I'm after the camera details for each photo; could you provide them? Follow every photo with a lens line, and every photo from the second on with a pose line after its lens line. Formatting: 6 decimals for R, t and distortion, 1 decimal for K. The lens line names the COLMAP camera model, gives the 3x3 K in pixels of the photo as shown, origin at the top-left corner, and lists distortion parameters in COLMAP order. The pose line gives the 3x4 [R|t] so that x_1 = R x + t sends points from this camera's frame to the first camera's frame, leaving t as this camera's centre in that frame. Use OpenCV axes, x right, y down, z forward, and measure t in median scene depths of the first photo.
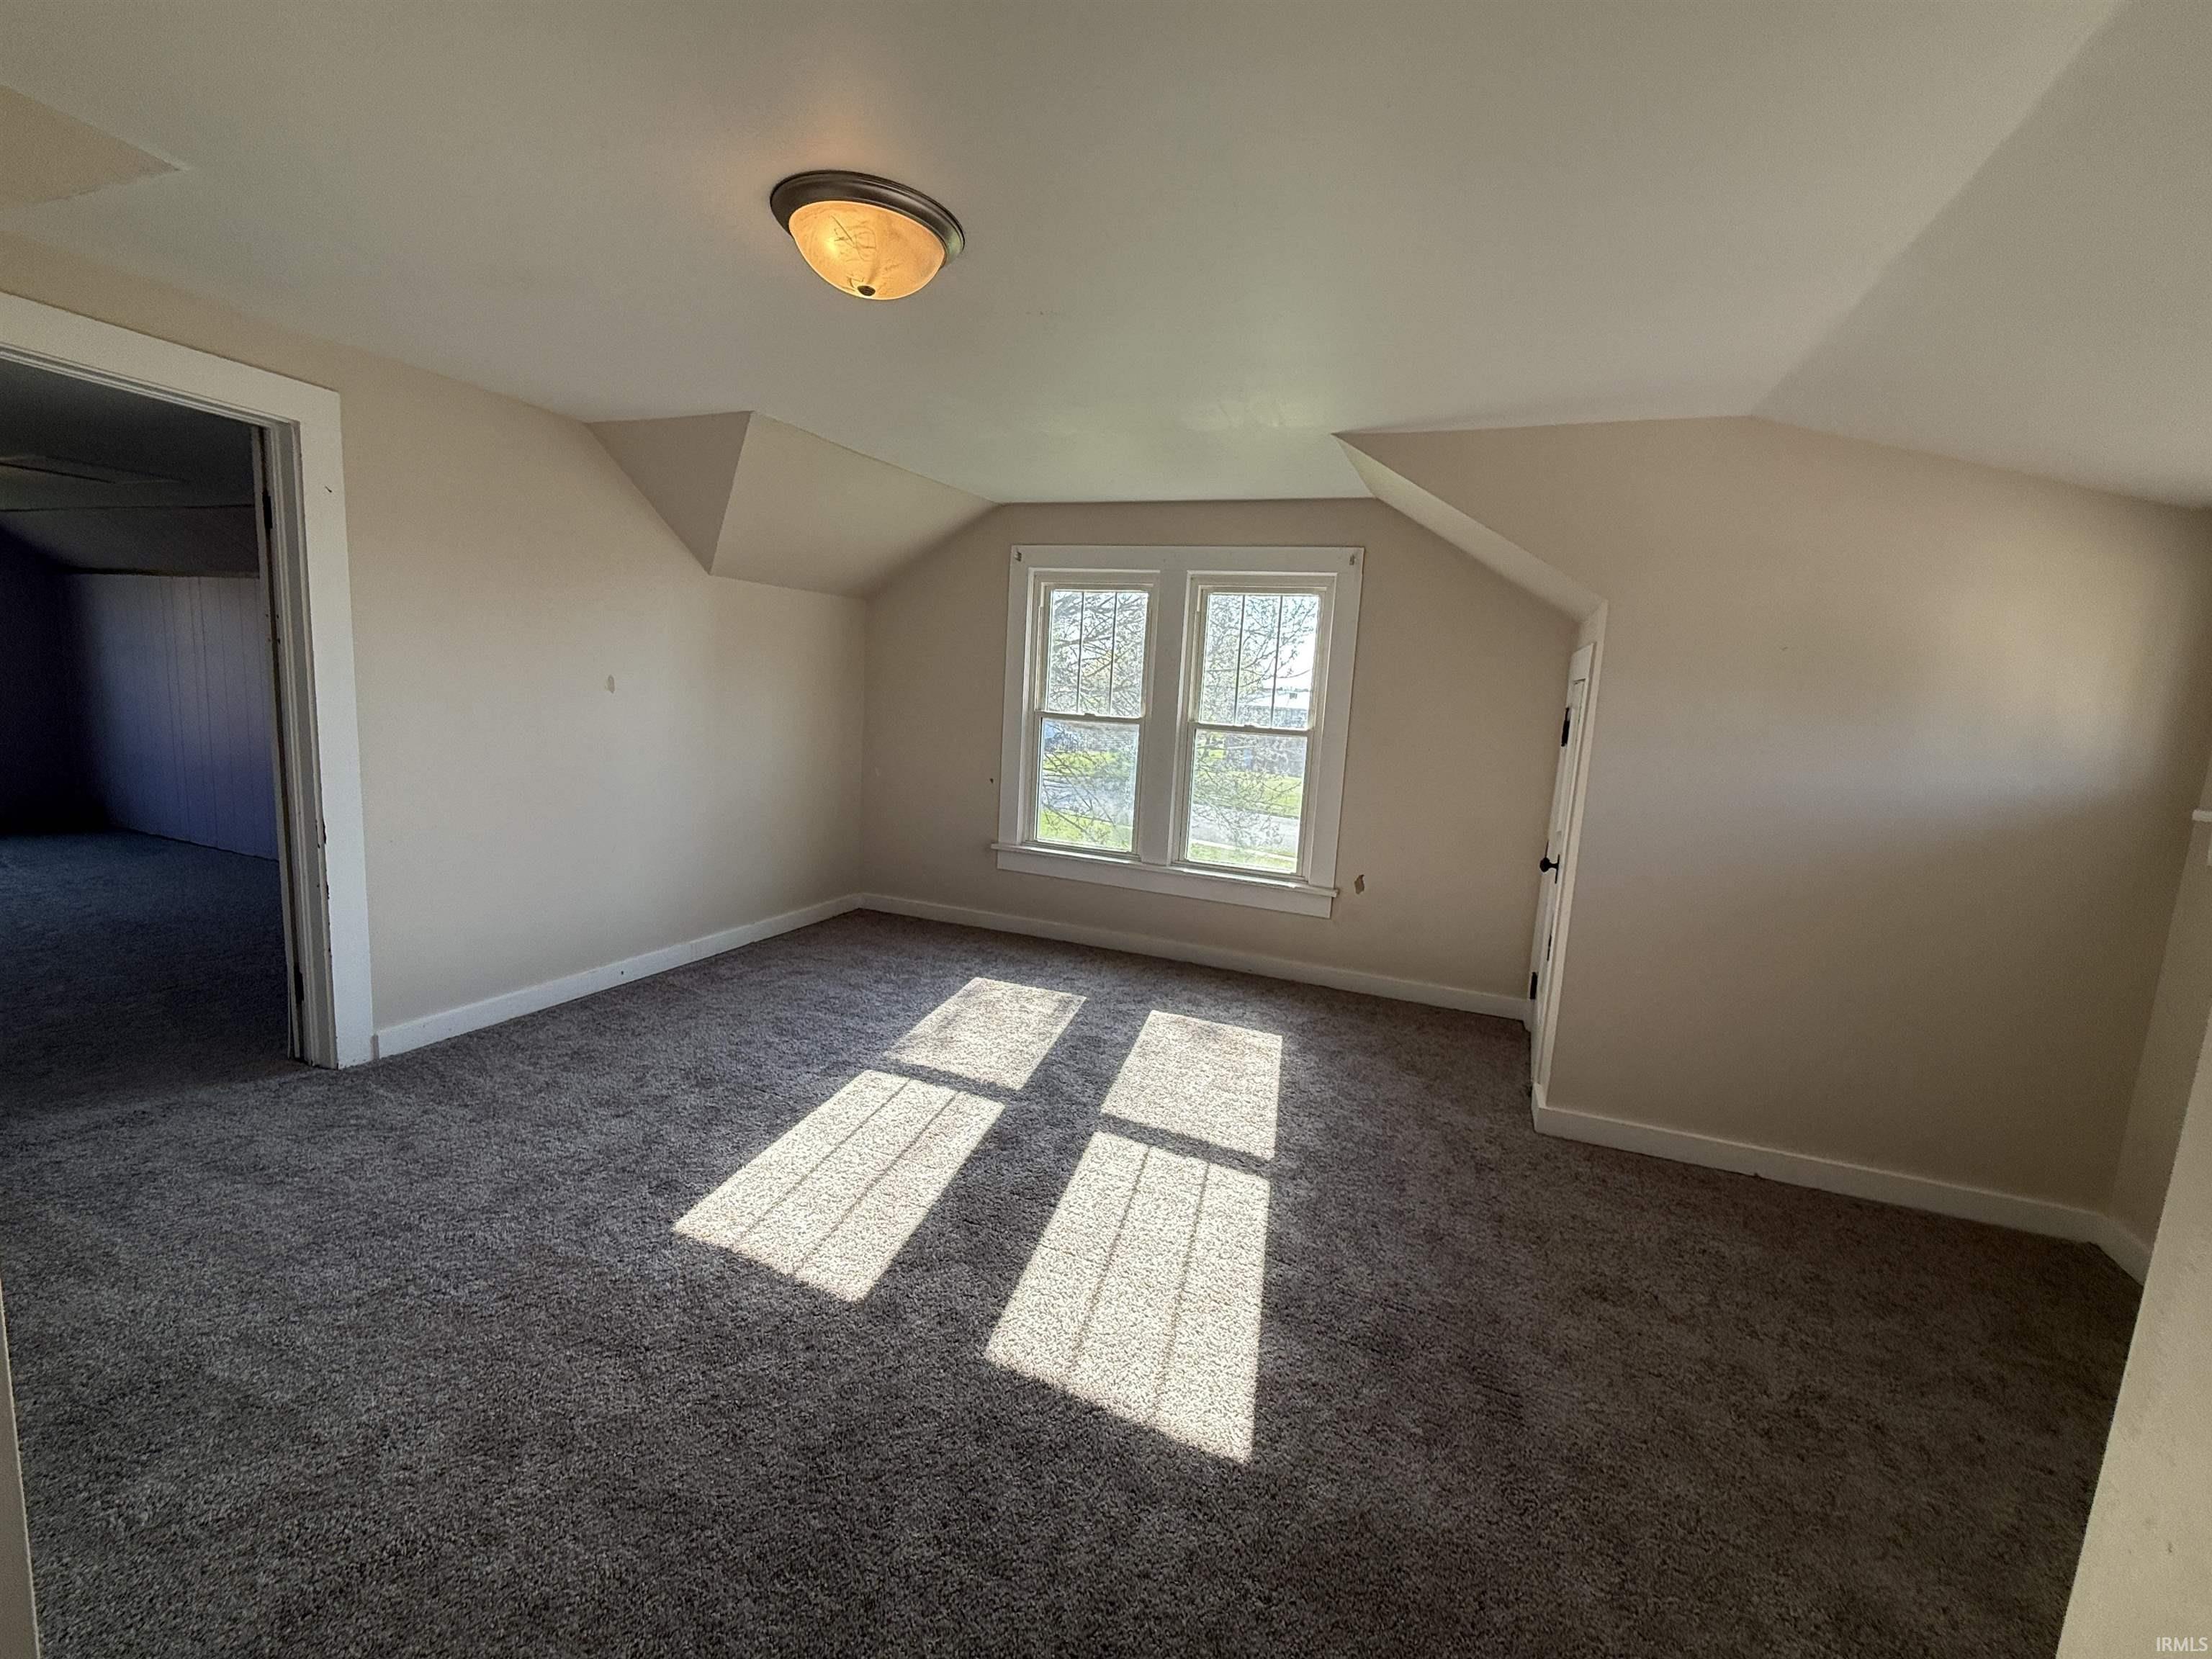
lens RADIAL K [[954.2, 0, 1104.3], [0, 954.2, 829.0], [0, 0, 1]] dist [0.012317, 0.000059]
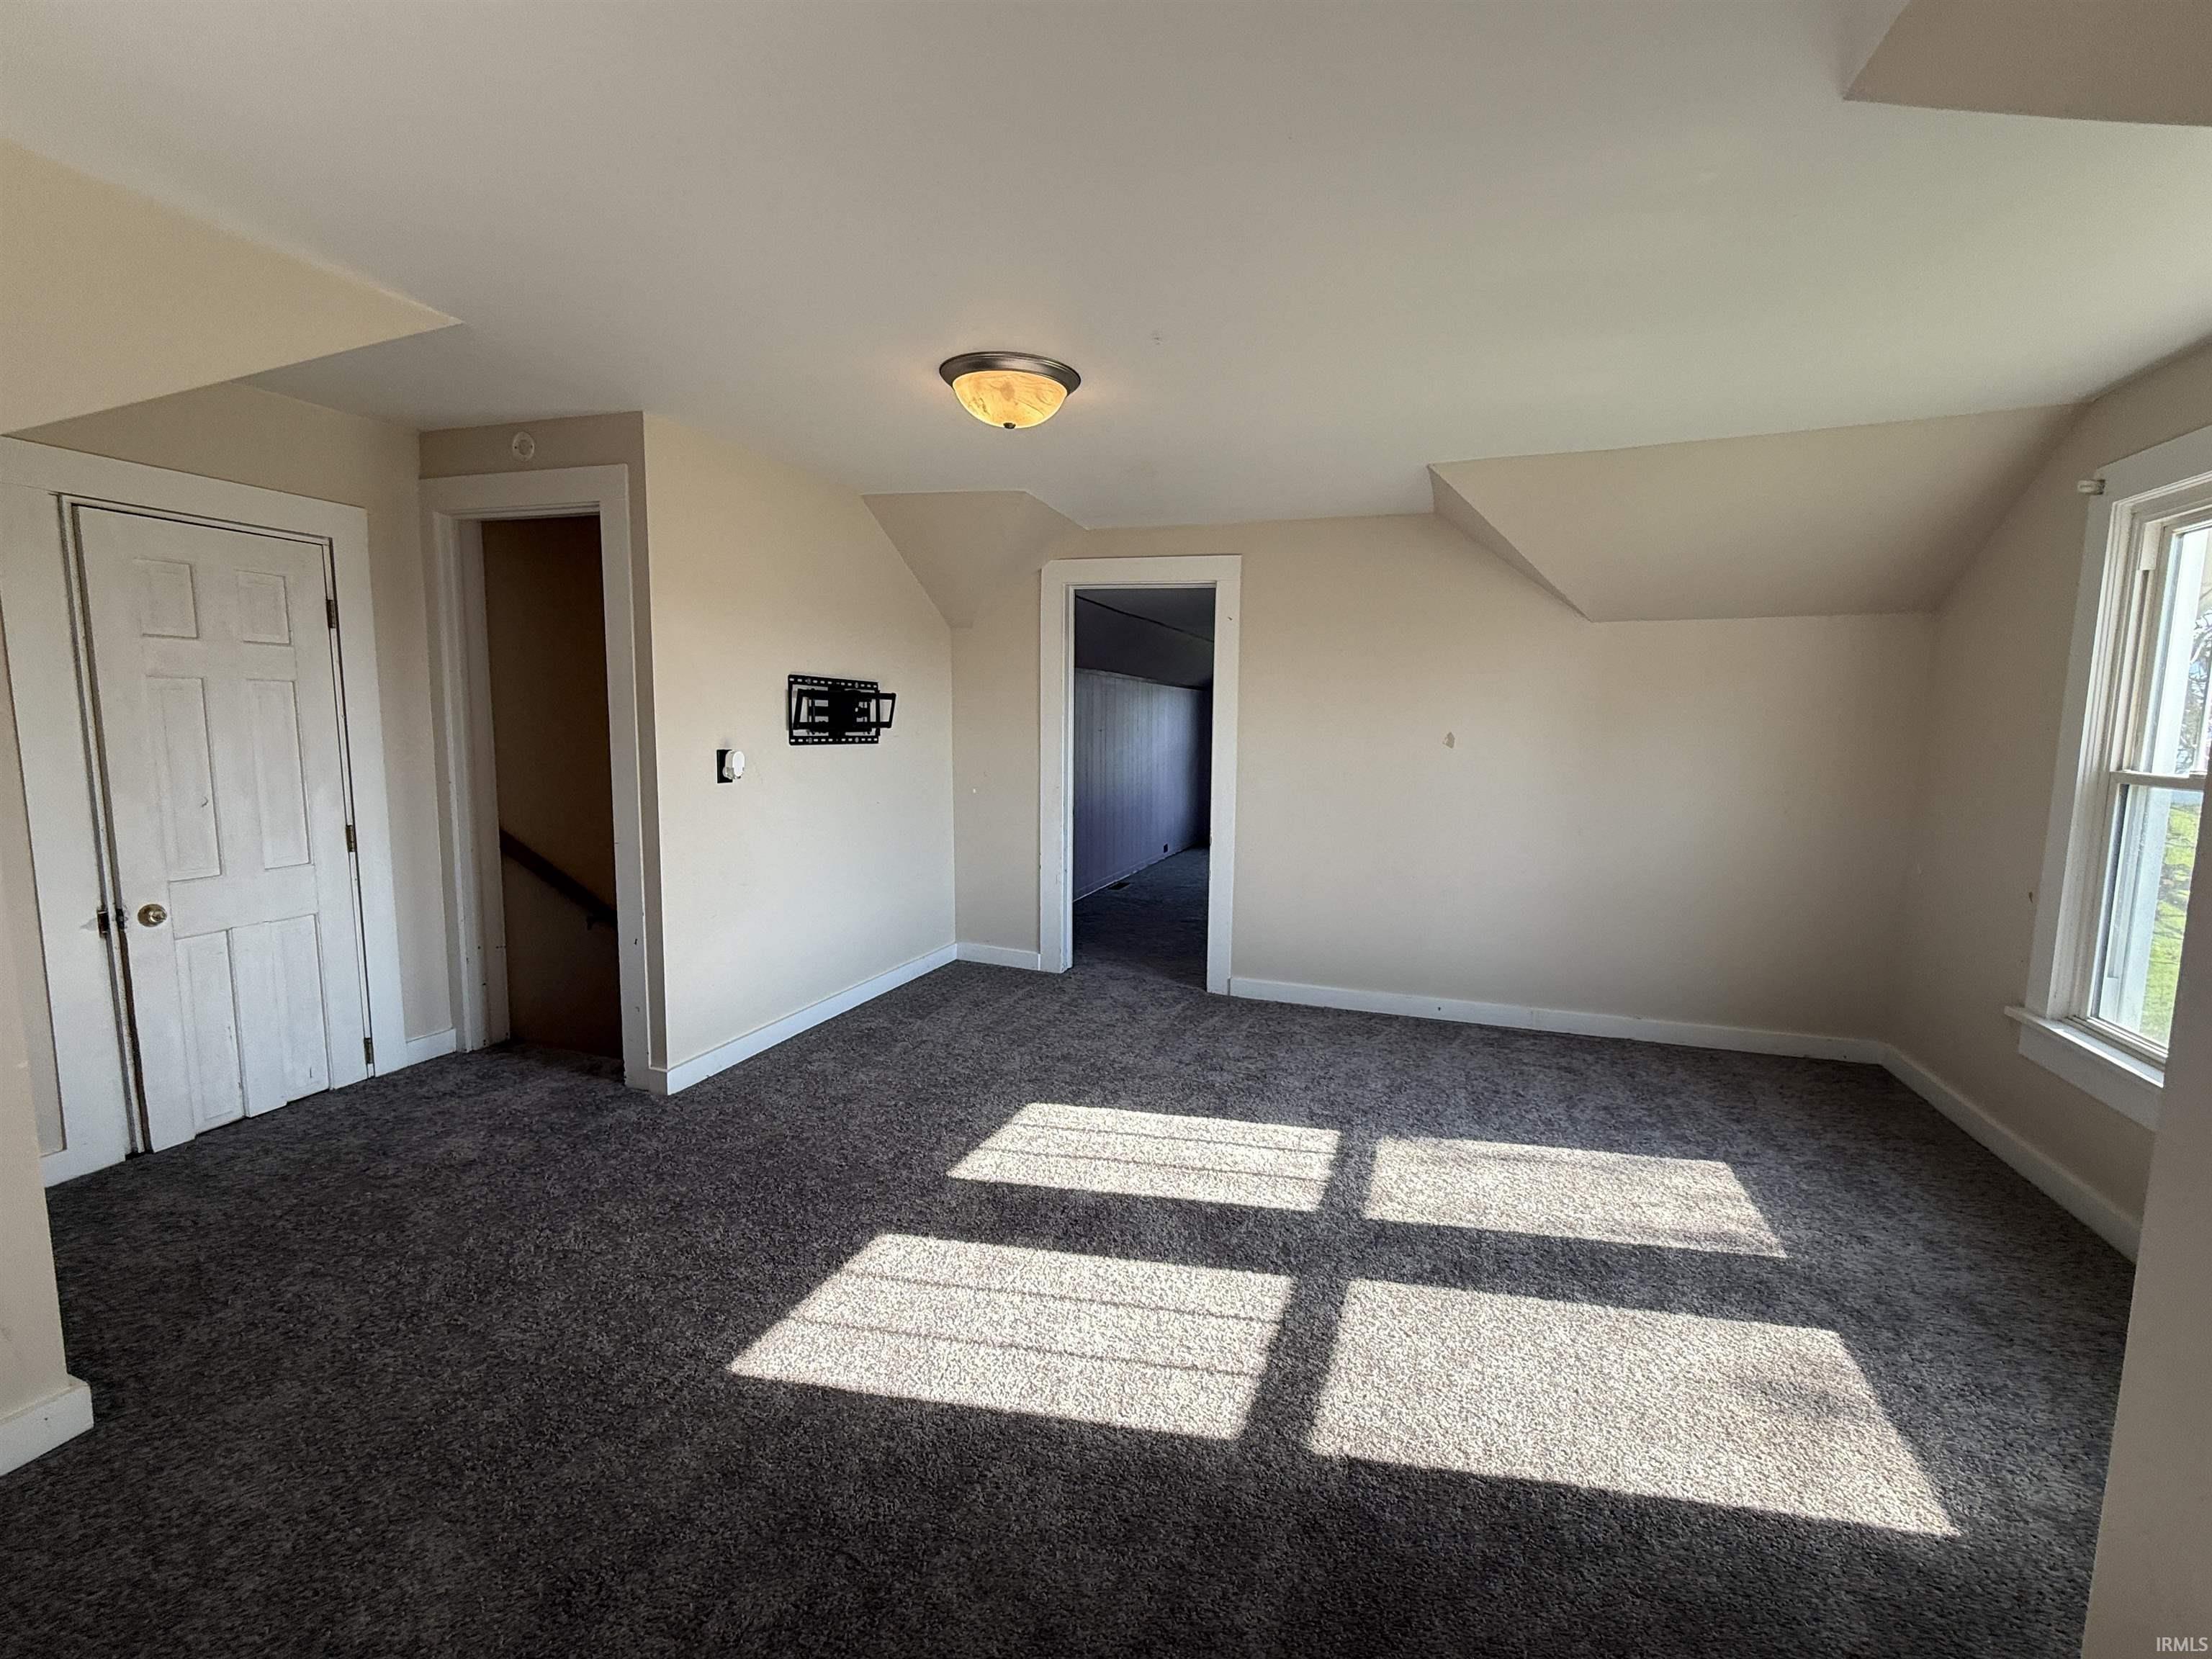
lens RADIAL K [[954.2, 0, 1104.2], [0, 954.2, 828.1], [0, 0, 1]] dist [0.012317, 0.000059]
pose [[0.052319, 0.054012, -0.997169, 0.649901], [-0.155708, 0.986765, 0.045278, -0.048274], [0.986417, 0.152898, 0.060037, 0.658603]]
